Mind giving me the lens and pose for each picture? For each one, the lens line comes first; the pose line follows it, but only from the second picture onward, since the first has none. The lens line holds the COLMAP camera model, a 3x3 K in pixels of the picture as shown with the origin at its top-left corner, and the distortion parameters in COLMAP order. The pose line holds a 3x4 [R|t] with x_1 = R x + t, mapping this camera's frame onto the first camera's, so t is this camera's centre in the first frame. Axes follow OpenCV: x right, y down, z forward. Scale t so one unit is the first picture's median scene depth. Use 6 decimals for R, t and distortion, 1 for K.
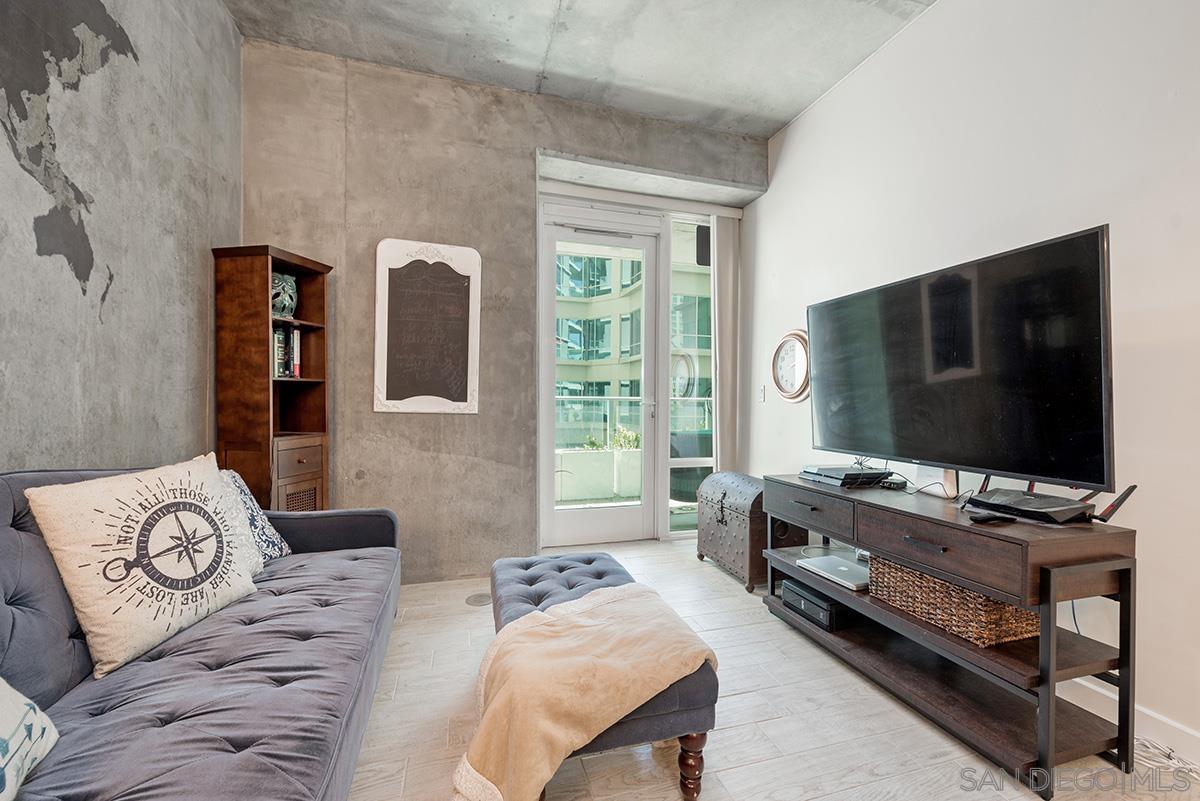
lens RADIAL K [[476.9, 0, 592.5], [0, 476.9, 403.0], [0, 0, 1]] dist [0.003241, -0.000669]
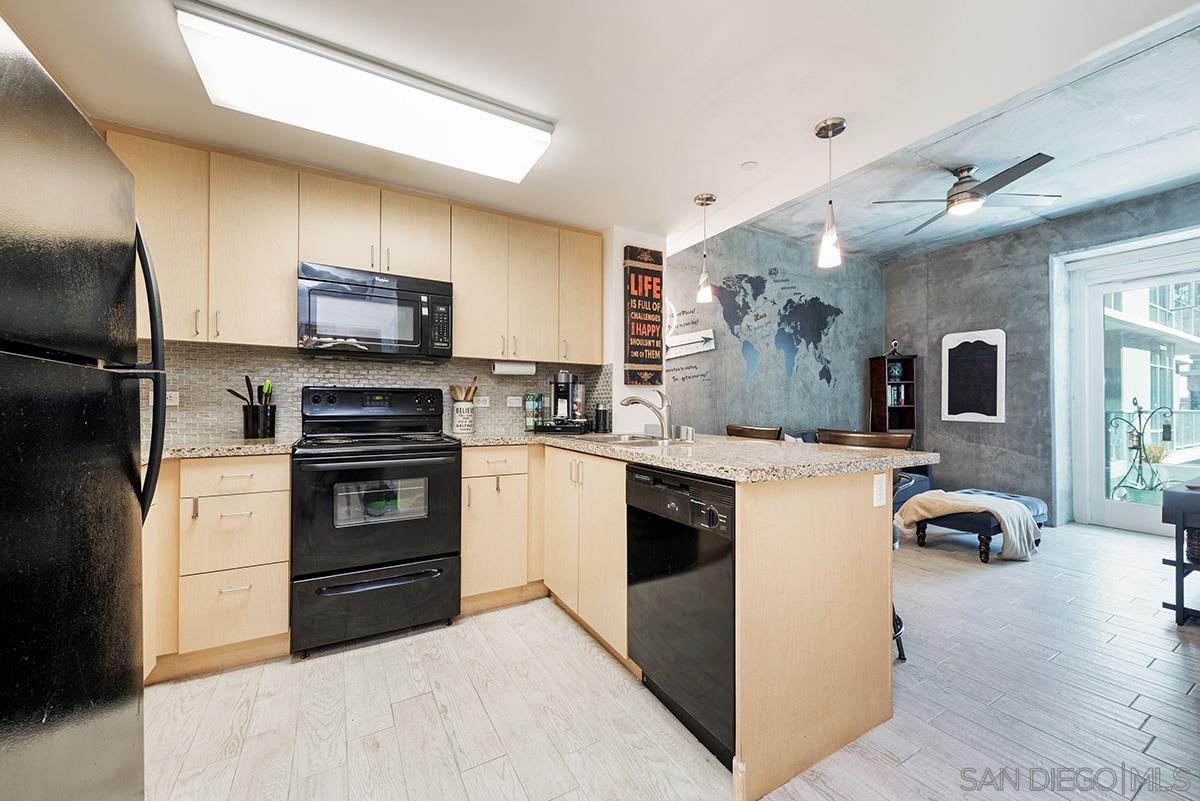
lens RADIAL K [[476.9, 0, 595.2], [0, 476.9, 407.2], [0, 0, 1]] dist [0.003241, -0.000669]
pose [[0.230736, -0.008370, -0.972980, 1.158385], [-0.004652, 0.999942, -0.009705, -0.011730], [0.973005, 0.006765, 0.230684, -0.886823]]
